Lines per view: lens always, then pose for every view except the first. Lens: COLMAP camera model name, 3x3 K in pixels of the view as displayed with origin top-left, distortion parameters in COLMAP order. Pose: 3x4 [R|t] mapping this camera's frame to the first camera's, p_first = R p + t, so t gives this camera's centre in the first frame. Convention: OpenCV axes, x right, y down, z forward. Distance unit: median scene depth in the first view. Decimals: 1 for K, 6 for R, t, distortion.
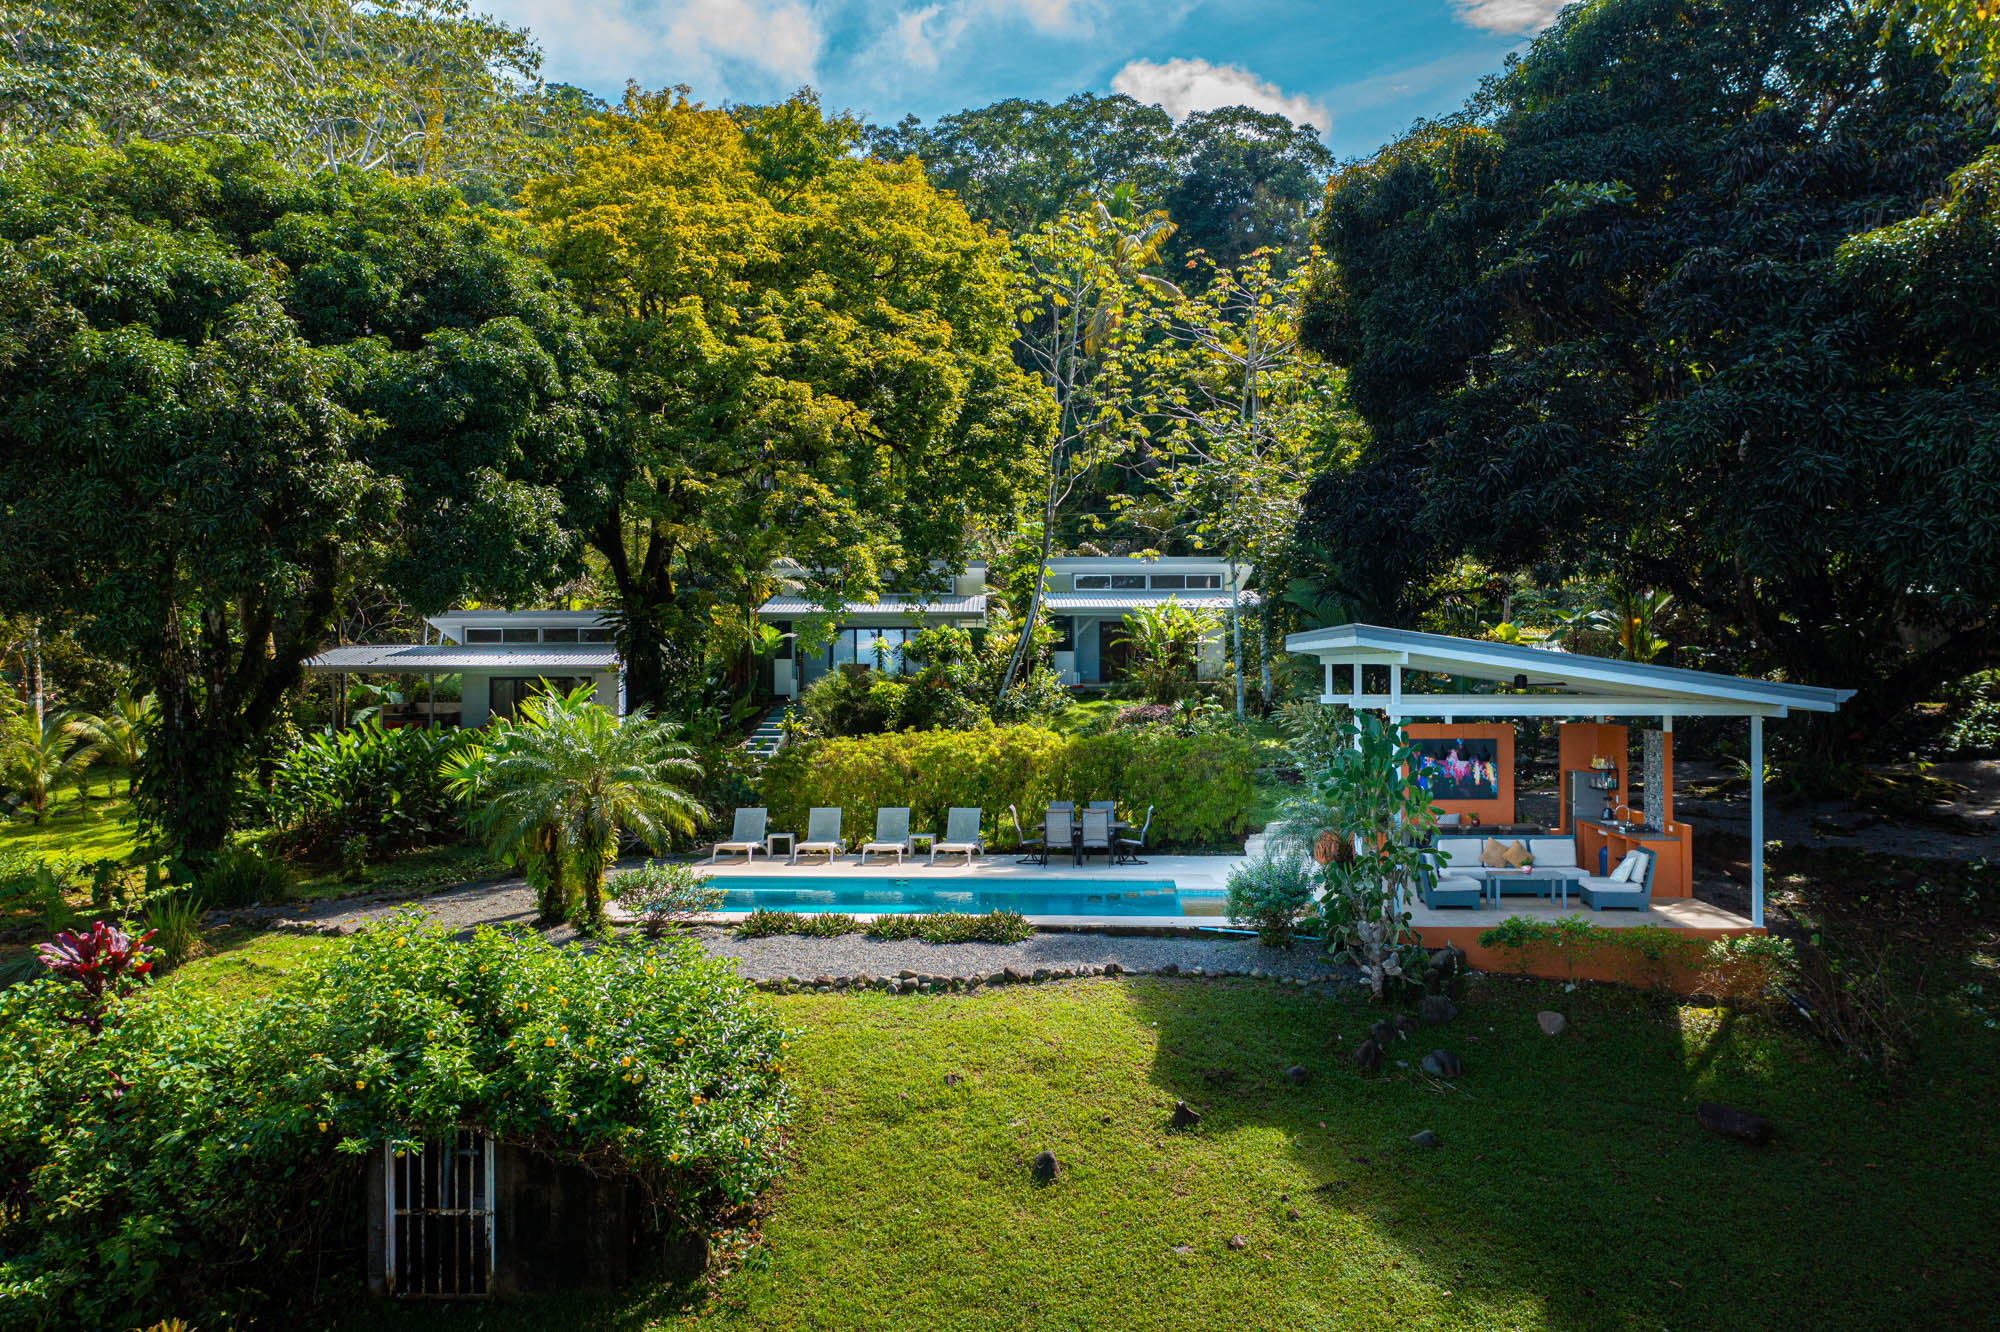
lens RADIAL K [[1643.0, 0, 1001.4], [0, 1643.0, 661.7], [0, 0, 1]] dist [-0.014573, 0.006249]
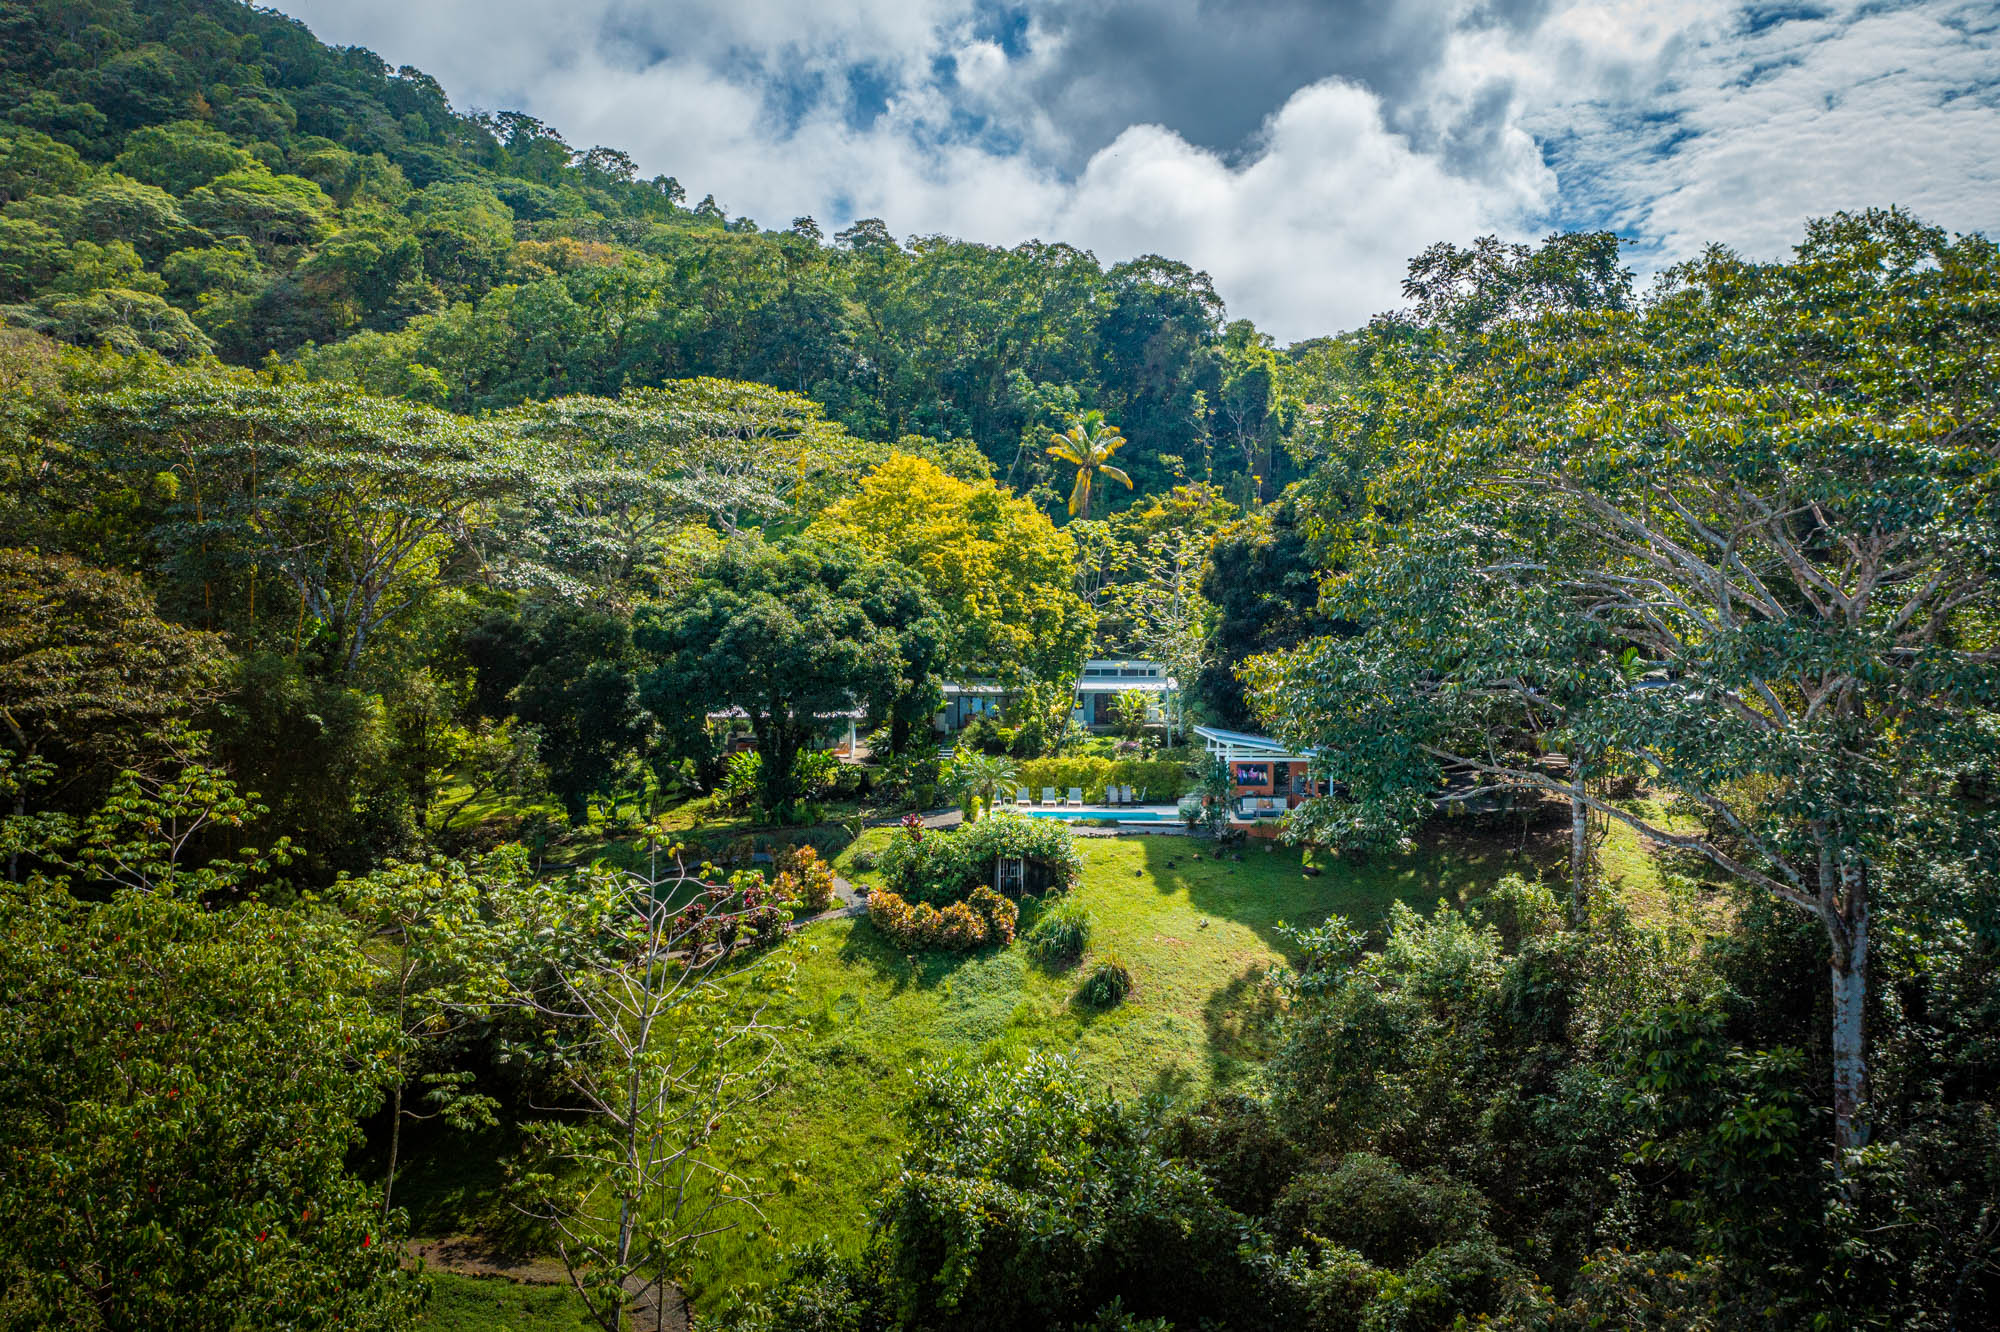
lens RADIAL K [[1643.0, 0, 998.7], [0, 1643.0, 659.1], [0, 0, 1]] dist [-0.014573, 0.006249]
pose [[0.997887, 0.009820, 0.064233, -0.344641], [-0.010401, 0.999908, 0.008727, -0.154269], [-0.064141, -0.009377, 0.997897, -1.795391]]
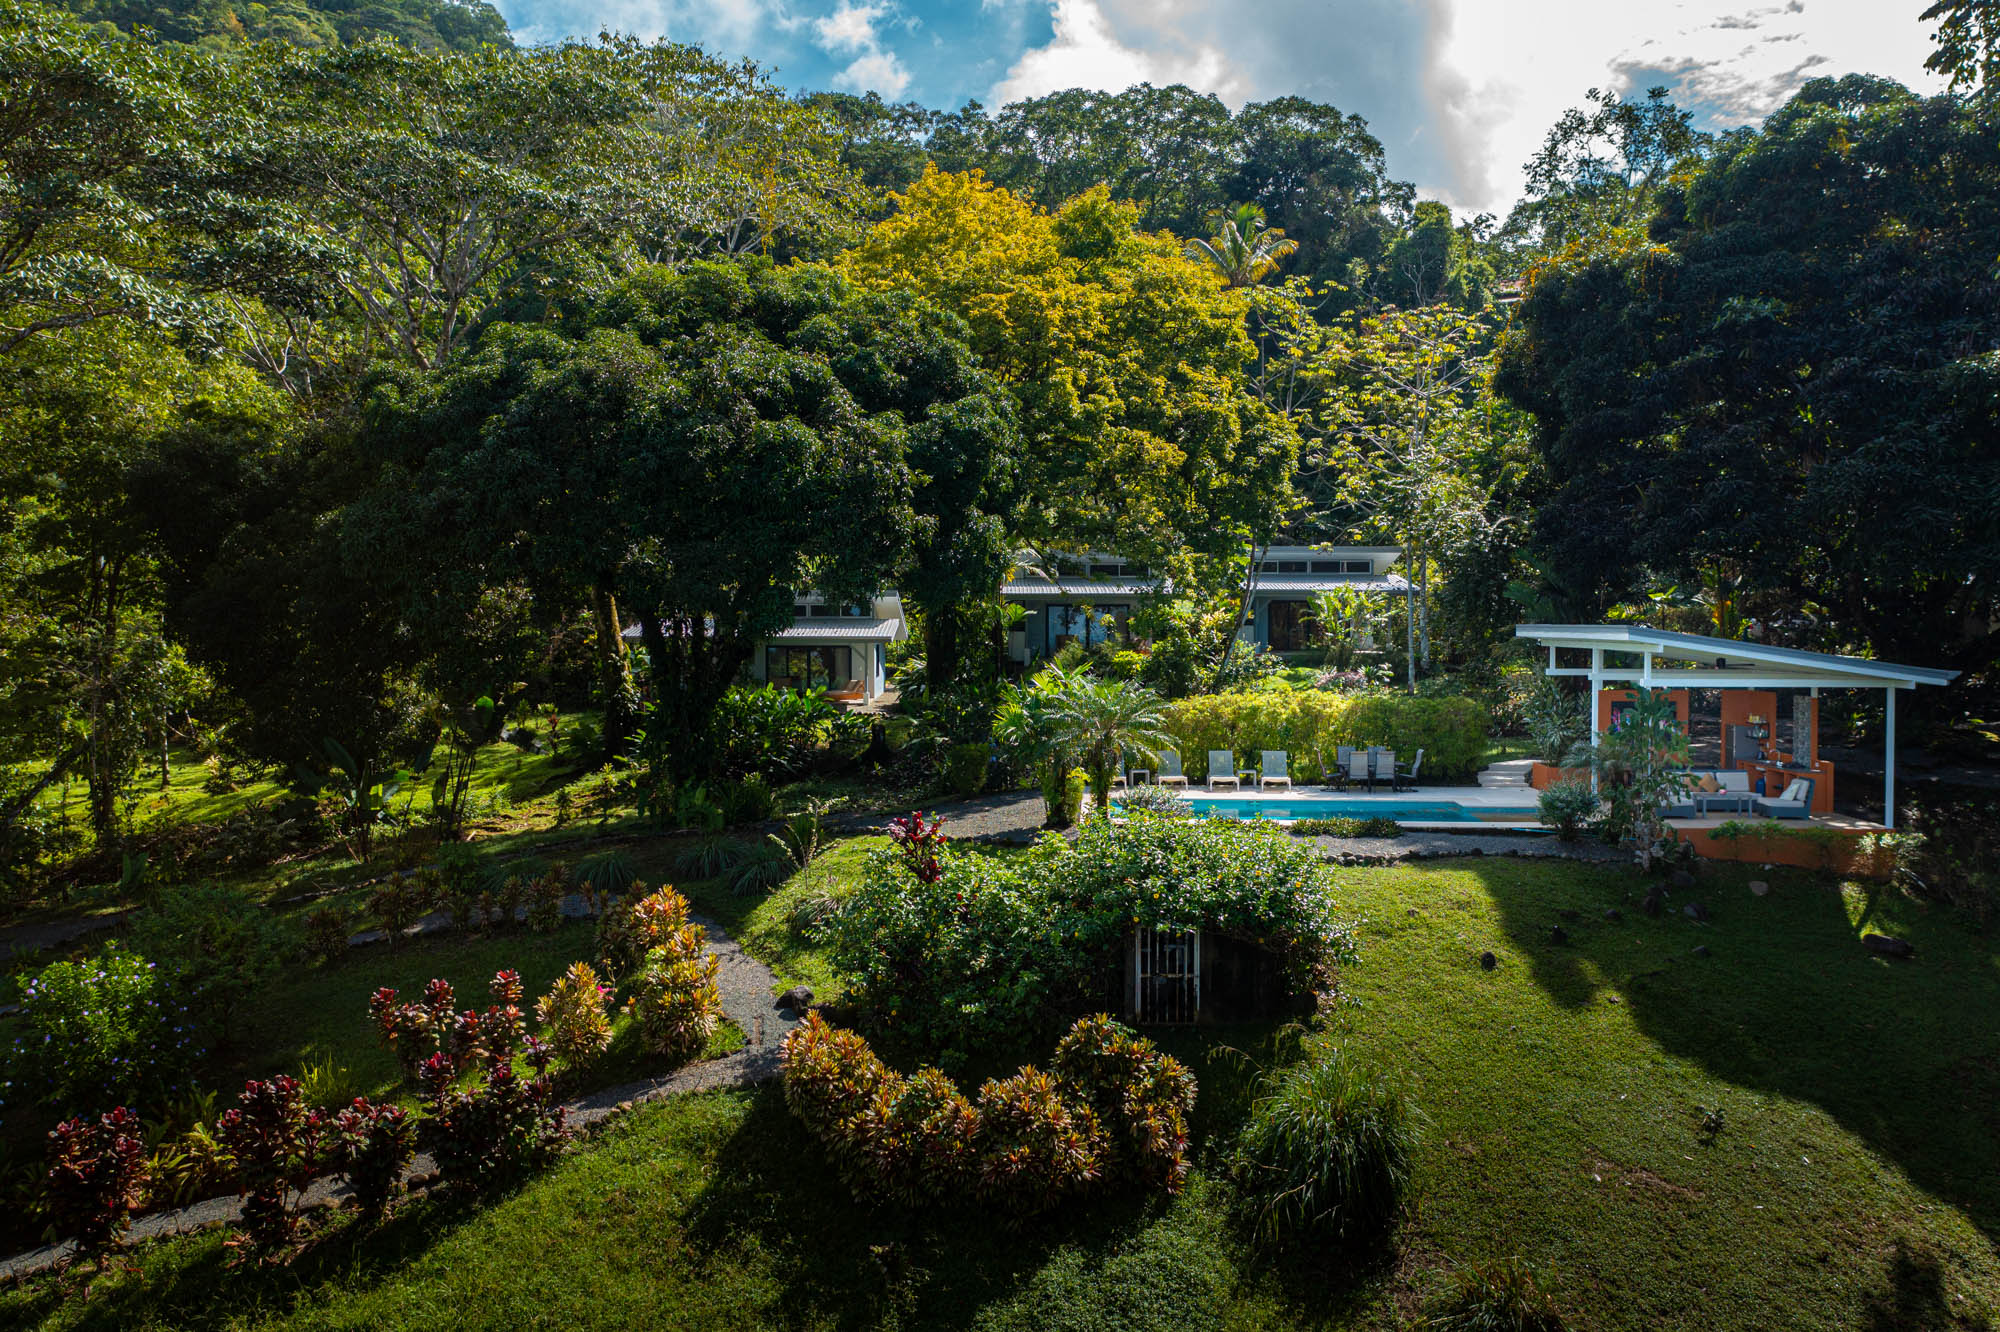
lens RADIAL K [[1643.0, 0, 1000.2], [0, 1643.0, 663.5], [0, 0, 1]] dist [-0.014573, 0.006249]
pose [[0.999982, 0.003775, 0.004714, -0.271118], [-0.003903, 0.999611, 0.027625, -0.020510], [-0.004608, -0.027643, 0.999607, -0.369056]]
